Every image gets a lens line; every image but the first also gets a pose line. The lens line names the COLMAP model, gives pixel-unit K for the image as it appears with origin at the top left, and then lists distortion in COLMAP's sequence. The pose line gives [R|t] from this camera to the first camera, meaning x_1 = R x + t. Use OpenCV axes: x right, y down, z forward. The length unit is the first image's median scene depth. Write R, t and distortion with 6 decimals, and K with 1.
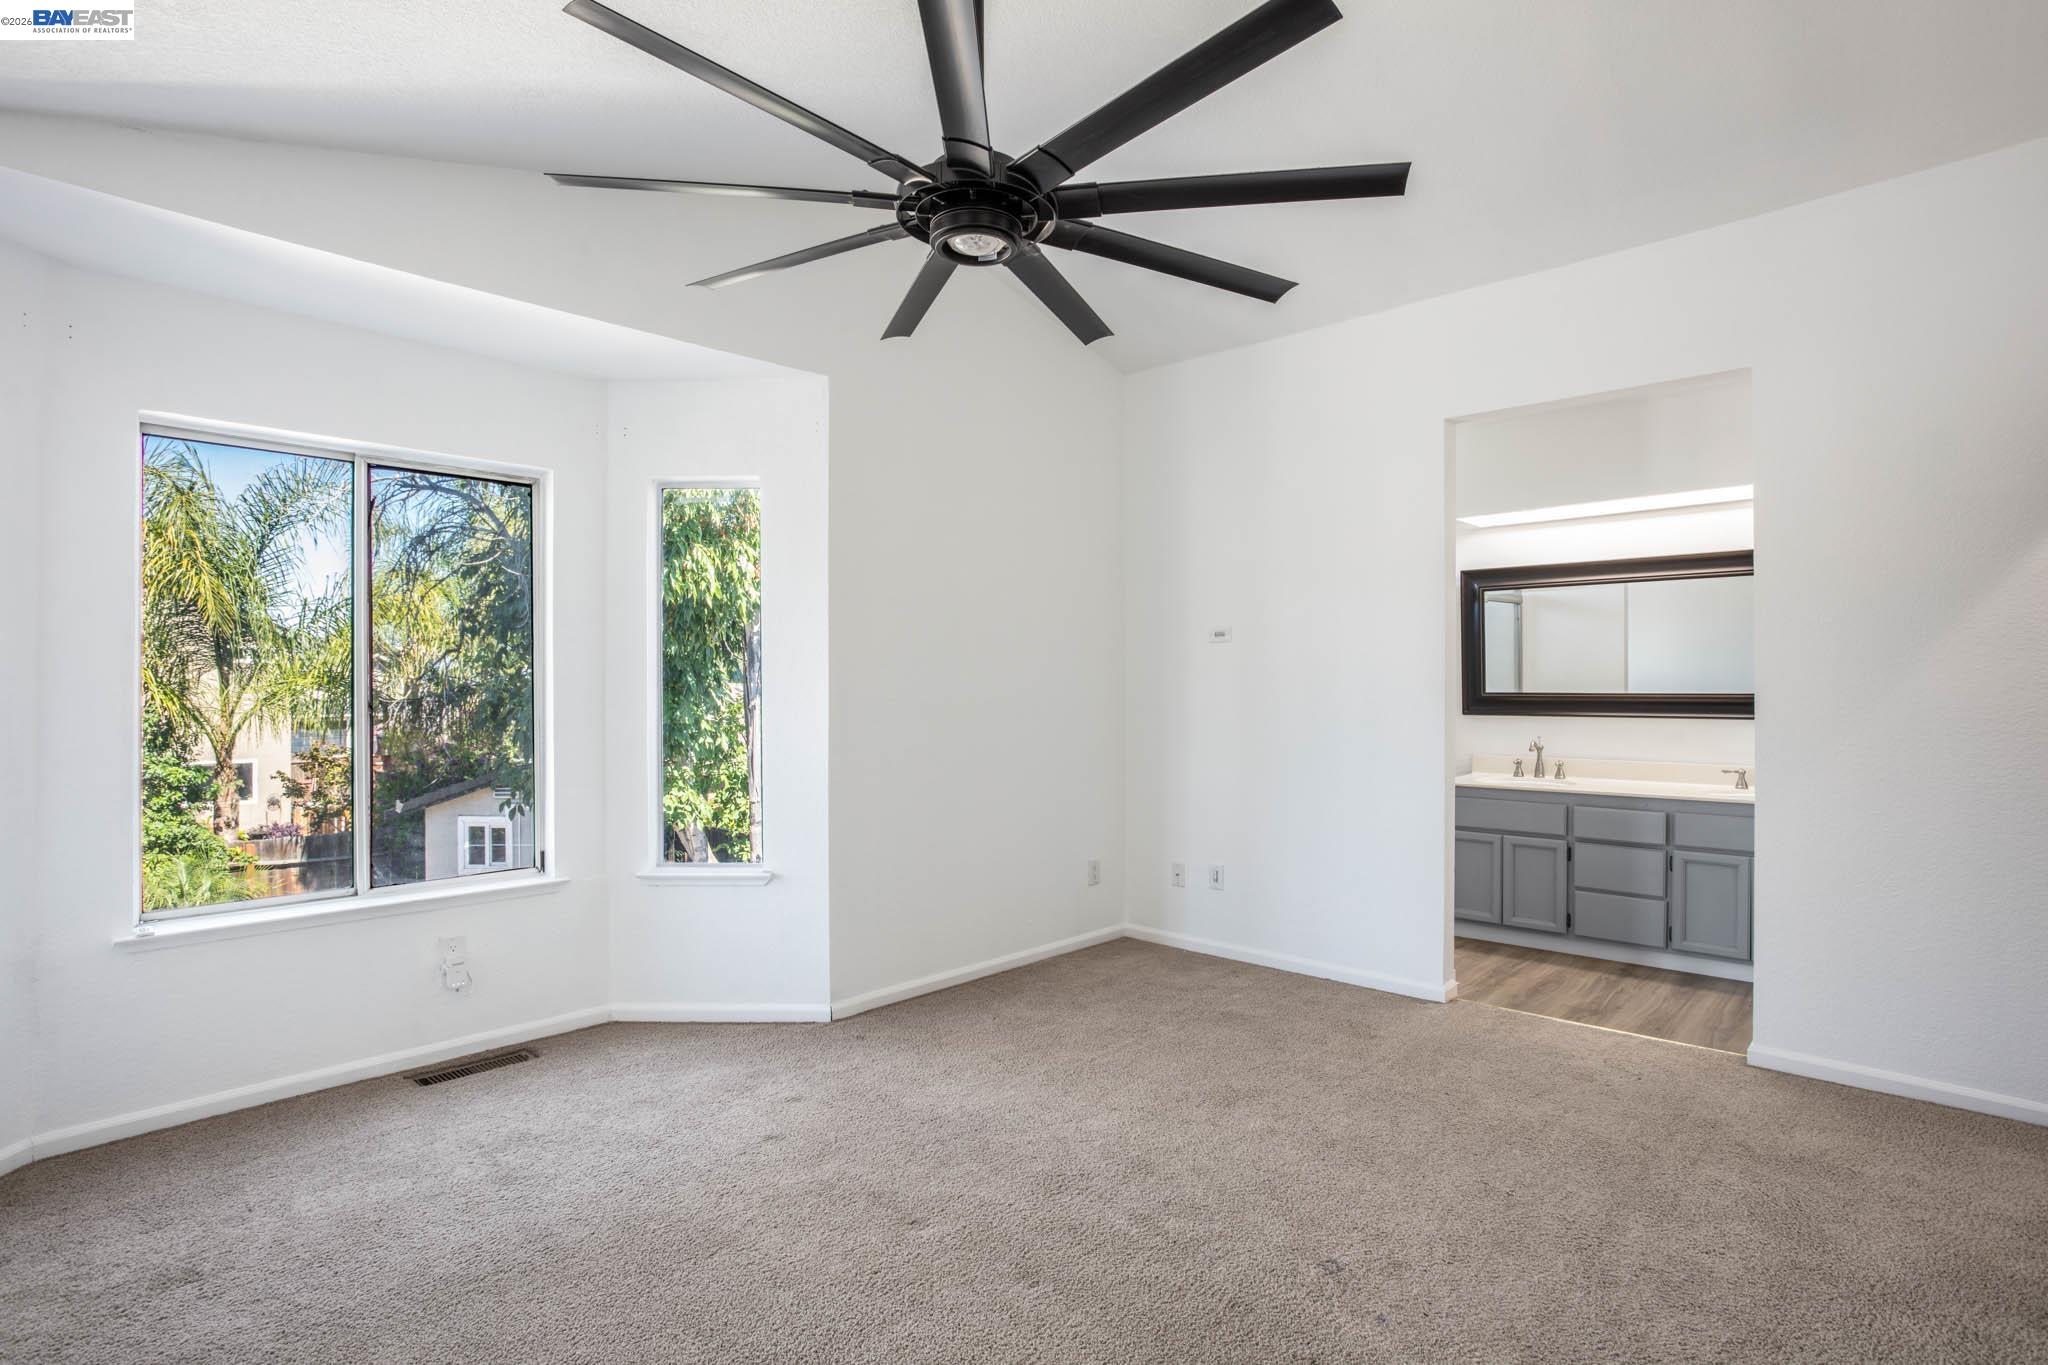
lens RADIAL K [[1007.5, 0, 1016.3], [0, 1007.5, 686.0], [0, 0, 1]] dist [-0.033370, 0.000887]
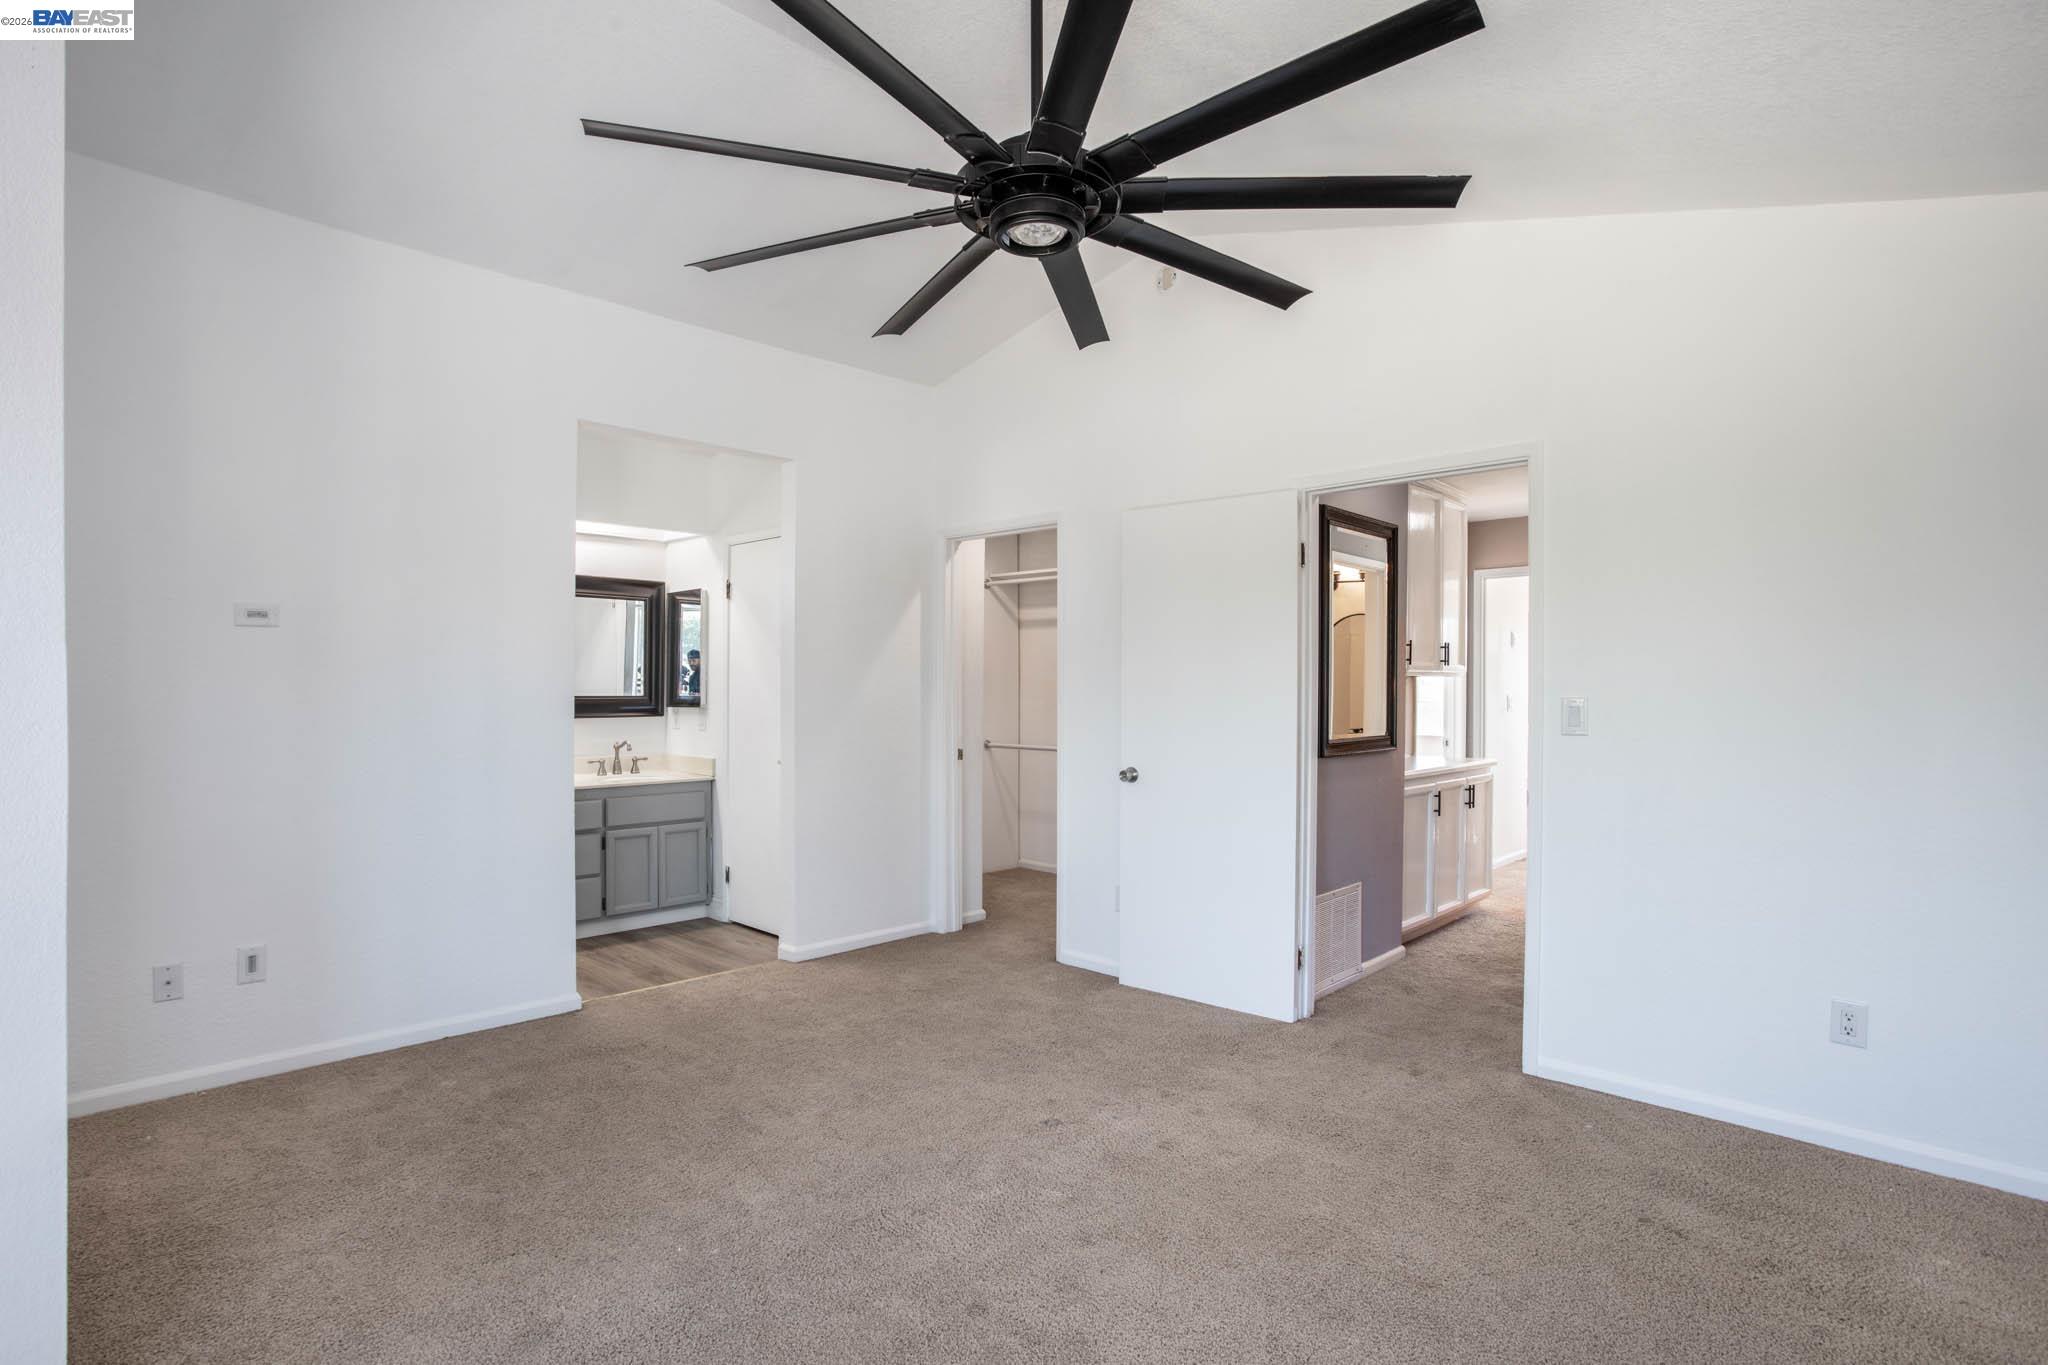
lens RADIAL K [[1007.5, 0, 1016.3], [0, 1007.5, 686.0], [0, 0, 1]] dist [-0.033370, 0.000887]
pose [[0.028064, 0.004769, 0.999595, -0.567297], [-0.000987, 0.999988, -0.004743, 0.001077], [-0.999606, -0.000853, 0.028068, 0.556673]]
